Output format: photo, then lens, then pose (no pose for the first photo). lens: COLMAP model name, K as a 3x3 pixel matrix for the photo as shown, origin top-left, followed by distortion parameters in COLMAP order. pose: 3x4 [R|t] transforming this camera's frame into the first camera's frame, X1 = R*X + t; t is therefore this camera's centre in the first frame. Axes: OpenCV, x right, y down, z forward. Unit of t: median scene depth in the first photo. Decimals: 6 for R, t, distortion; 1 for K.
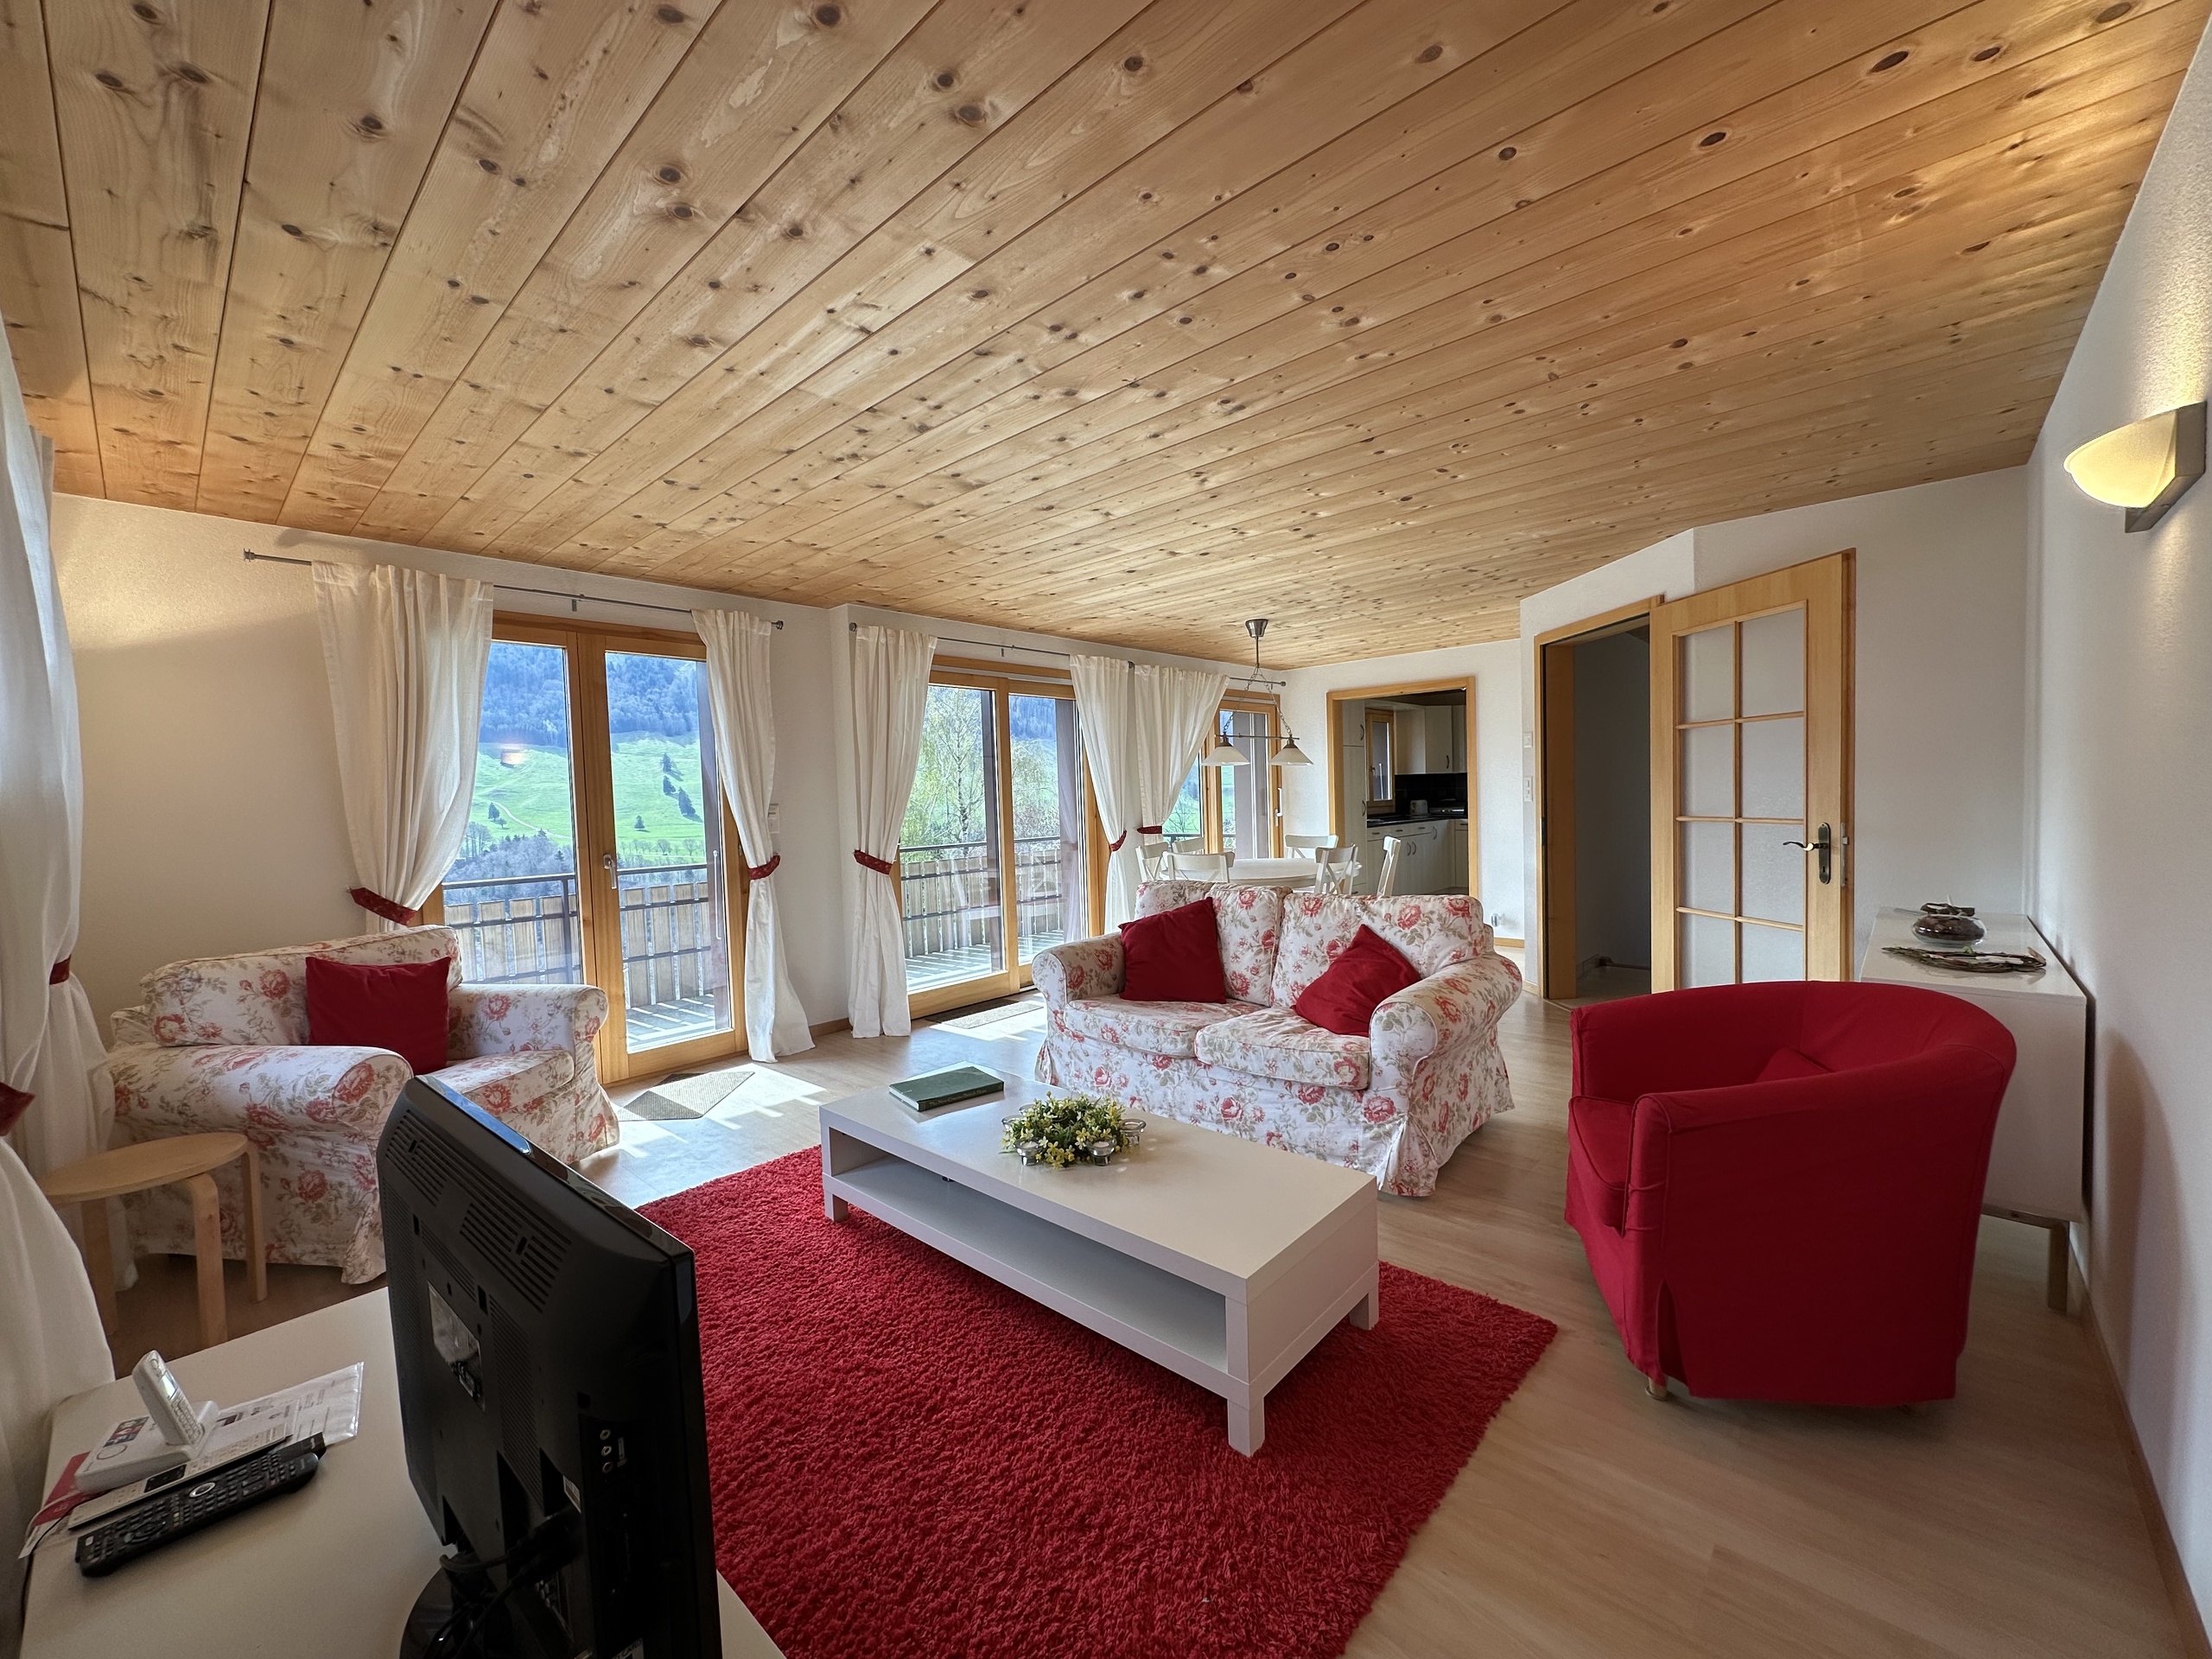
lens RADIAL K [[890.5, 0, 1106.4], [0, 890.5, 836.9], [0, 0, 1]] dist [0.002489, 0.000742]
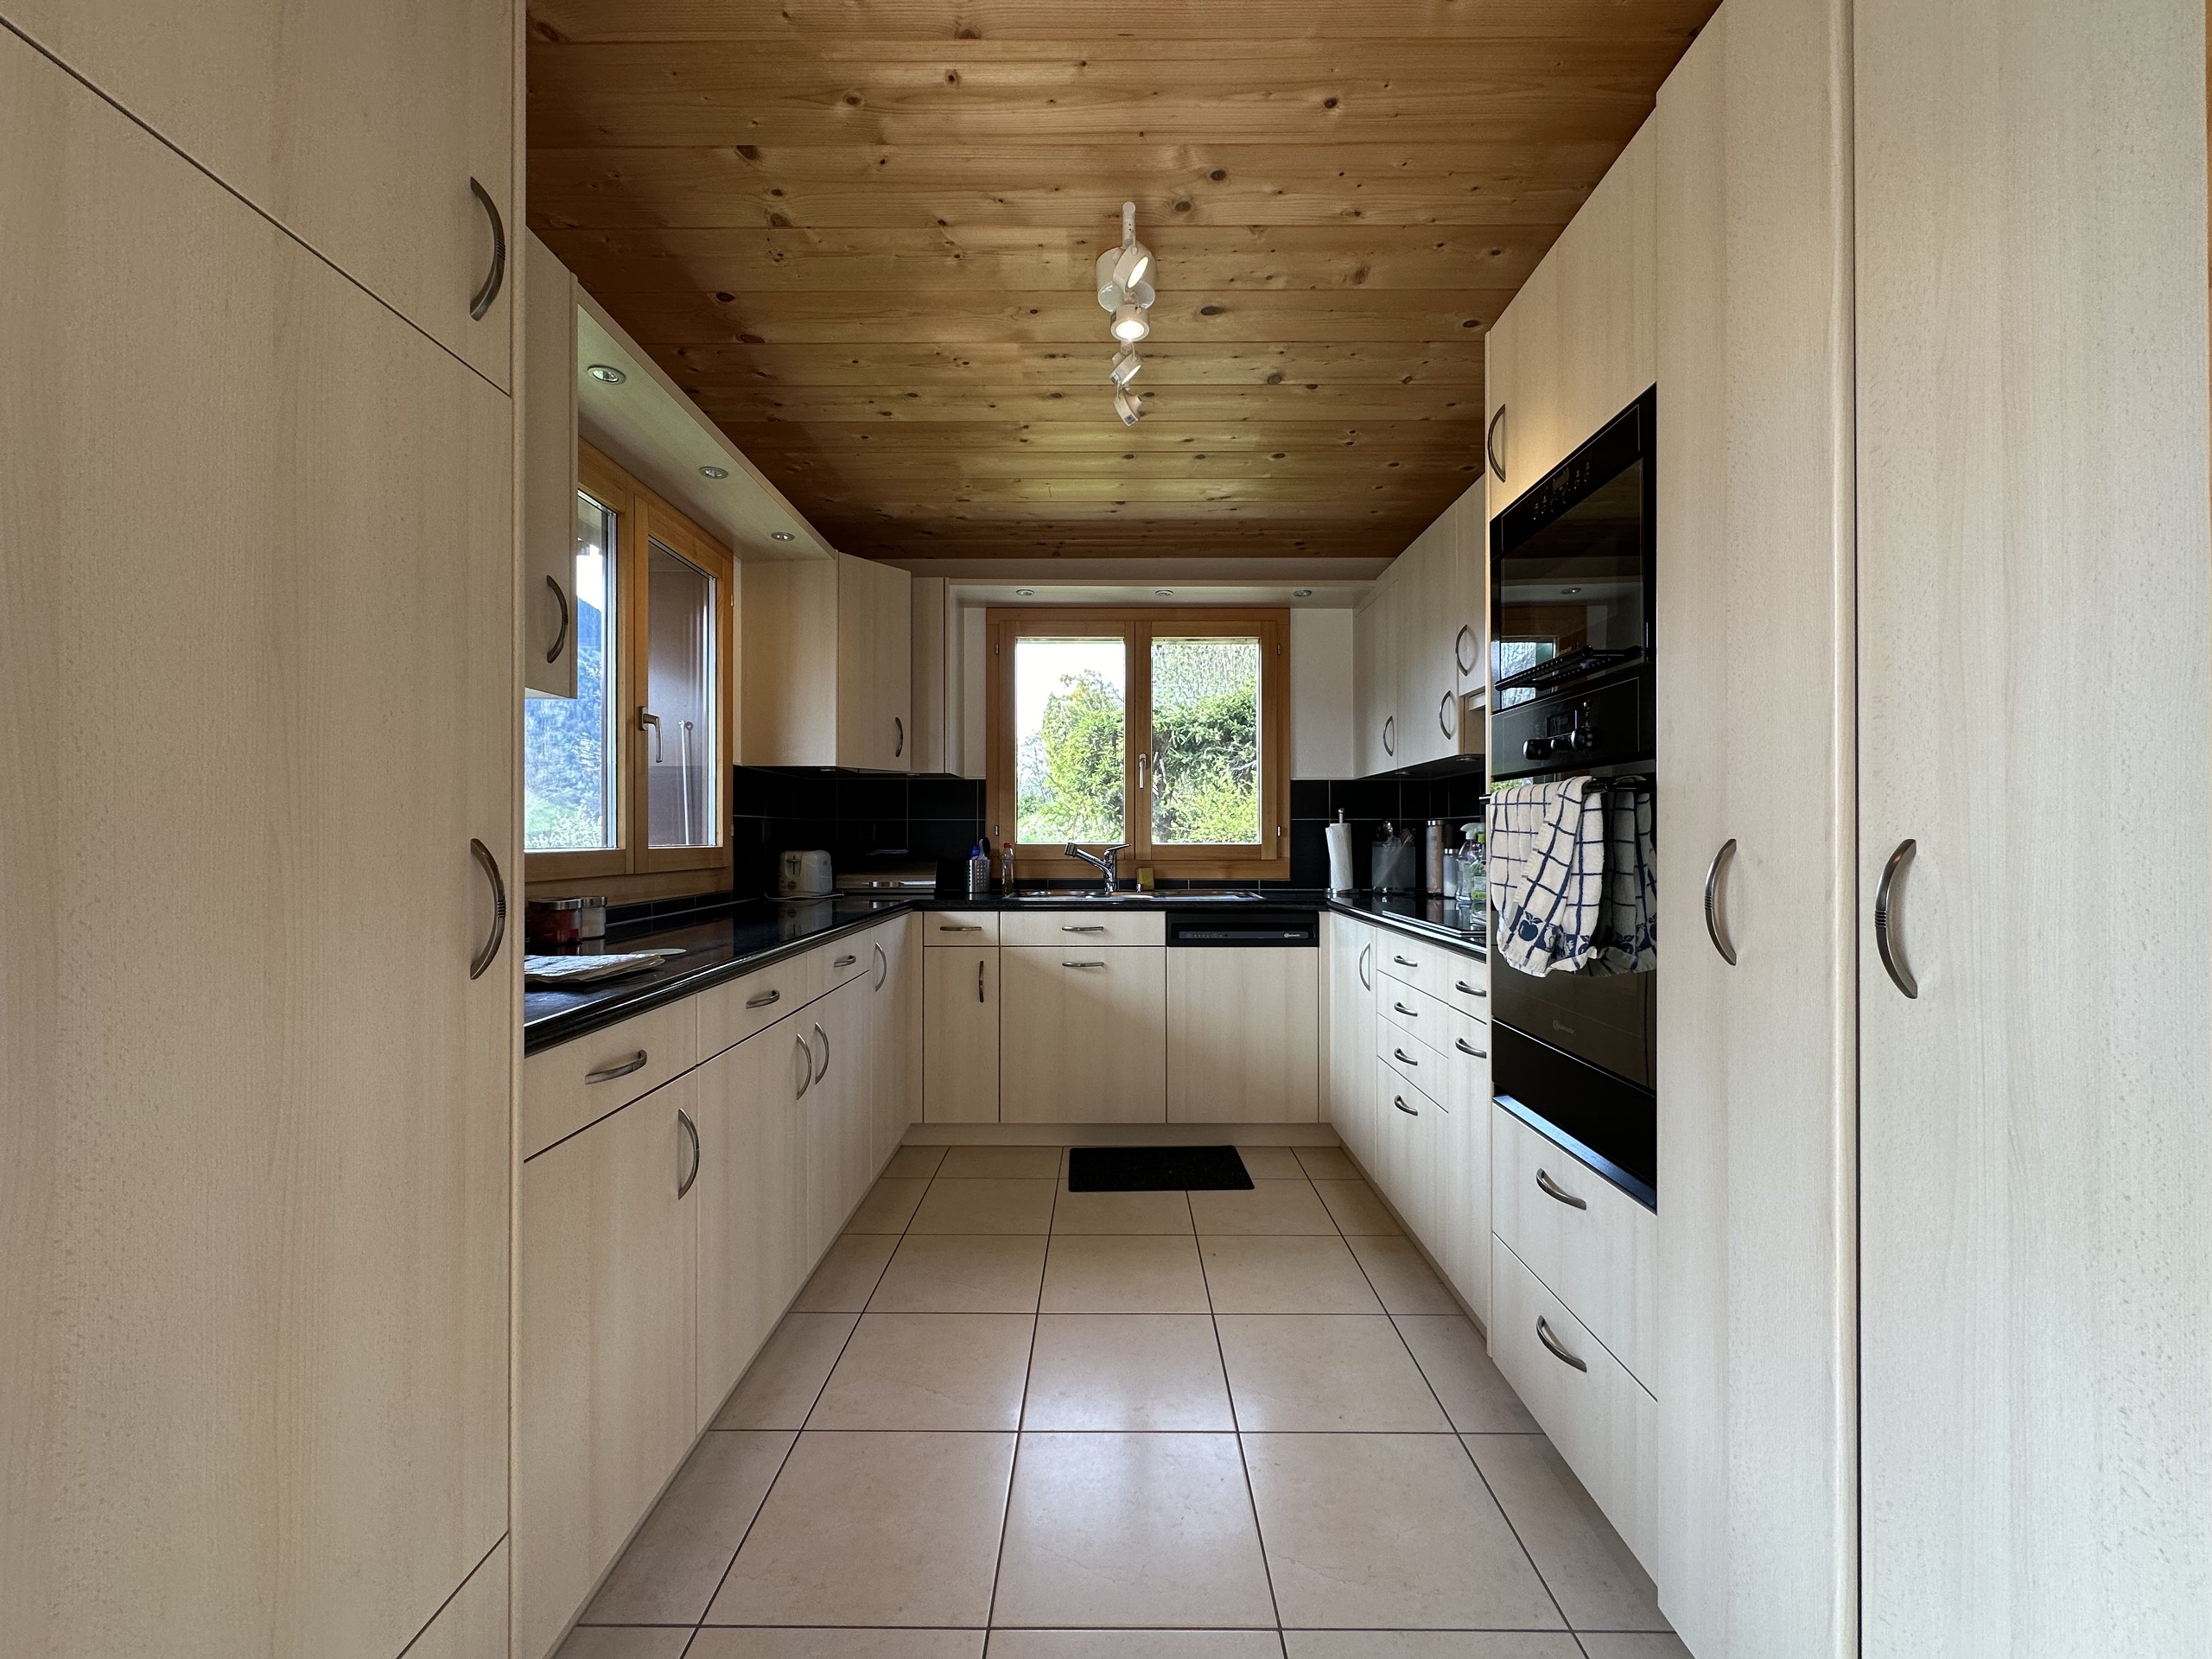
lens RADIAL K [[890.5, 0, 1102.8], [0, 890.5, 834.8], [0, 0, 1]] dist [0.002489, 0.000742]
pose [[0.743615, 0.032872, 0.667799, 0.217987], [0.004355, 0.998531, -0.054001, -0.029466], [-0.668594, 0.043065, 0.742380, 0.697200]]
